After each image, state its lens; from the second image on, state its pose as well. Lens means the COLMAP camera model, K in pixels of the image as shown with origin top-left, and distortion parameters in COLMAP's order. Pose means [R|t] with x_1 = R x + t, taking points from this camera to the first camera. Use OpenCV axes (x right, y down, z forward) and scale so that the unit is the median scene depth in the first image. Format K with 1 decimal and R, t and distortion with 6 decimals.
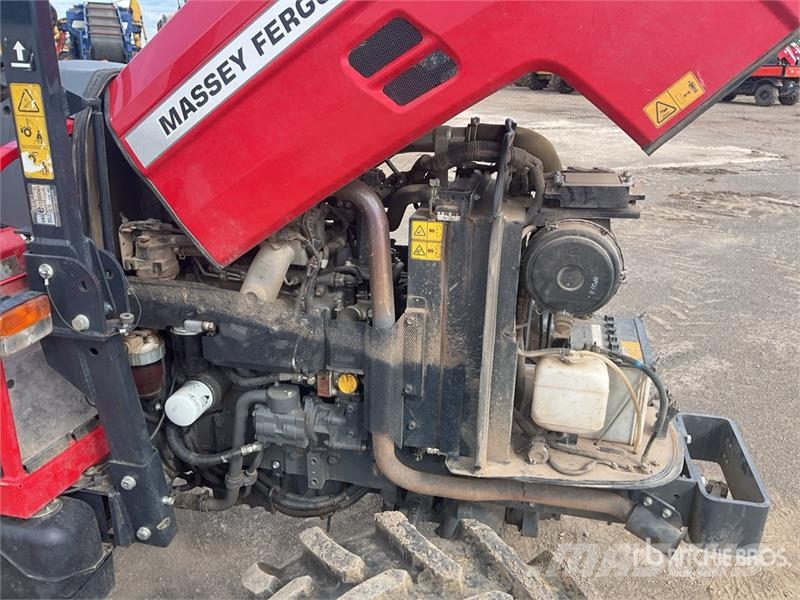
lens RADIAL K [[652.9, 0, 400.0], [0, 652.9, 300.0], [0, 0, 1]] dist [0.088913, -0.164184]
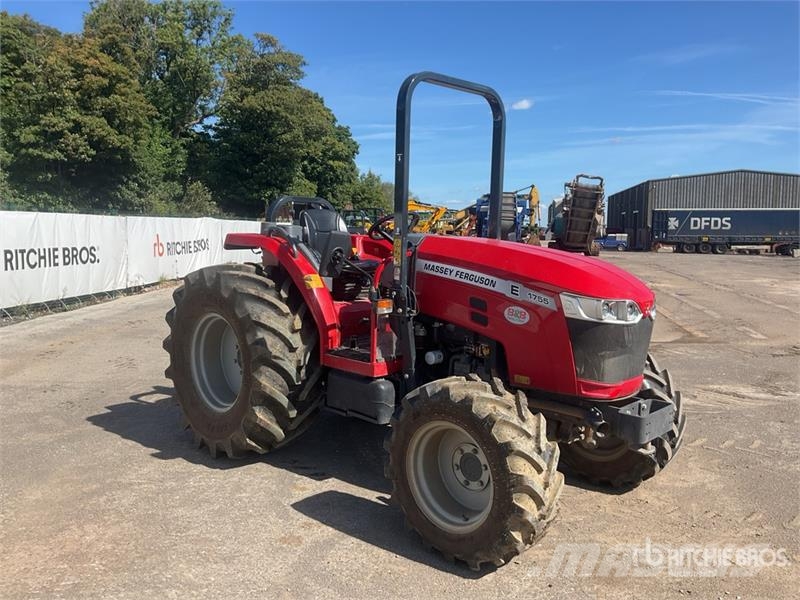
lens RADIAL K [[656.8, 0, 400.0], [0, 656.8, 300.0], [0, 0, 1]] dist [0.127124, -0.280868]
pose [[0.845431, 0.062145, -0.530457, 0.971405], [-0.193532, 0.961353, -0.195821, 0.492613], [0.497787, 0.268214, 0.824785, -1.325246]]
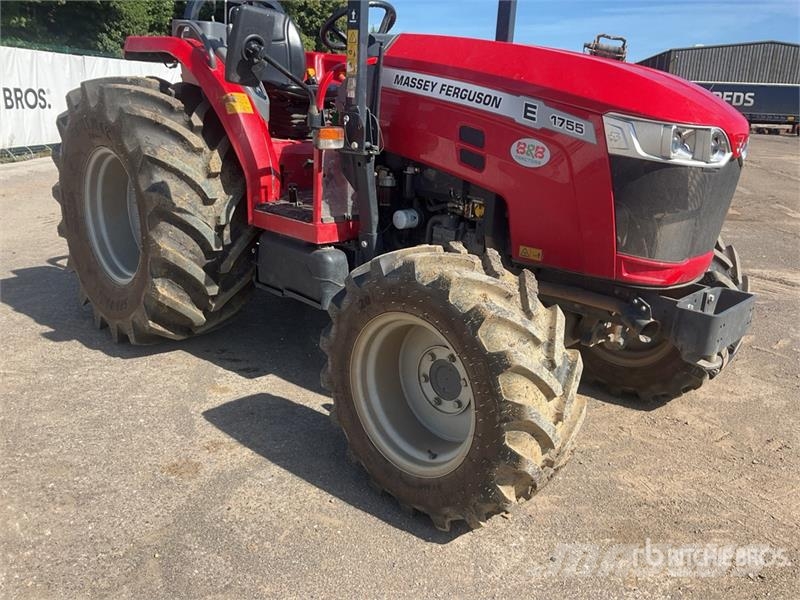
lens RADIAL K [[652.9, 0, 400.0], [0, 652.9, 300.0], [0, 0, 1]] dist [0.088913, -0.164184]
pose [[0.840306, 0.188600, -0.508247, 0.654977], [-0.225402, 0.974202, -0.011159, 0.414406], [0.493031, 0.123937, 0.861139, -0.557811]]
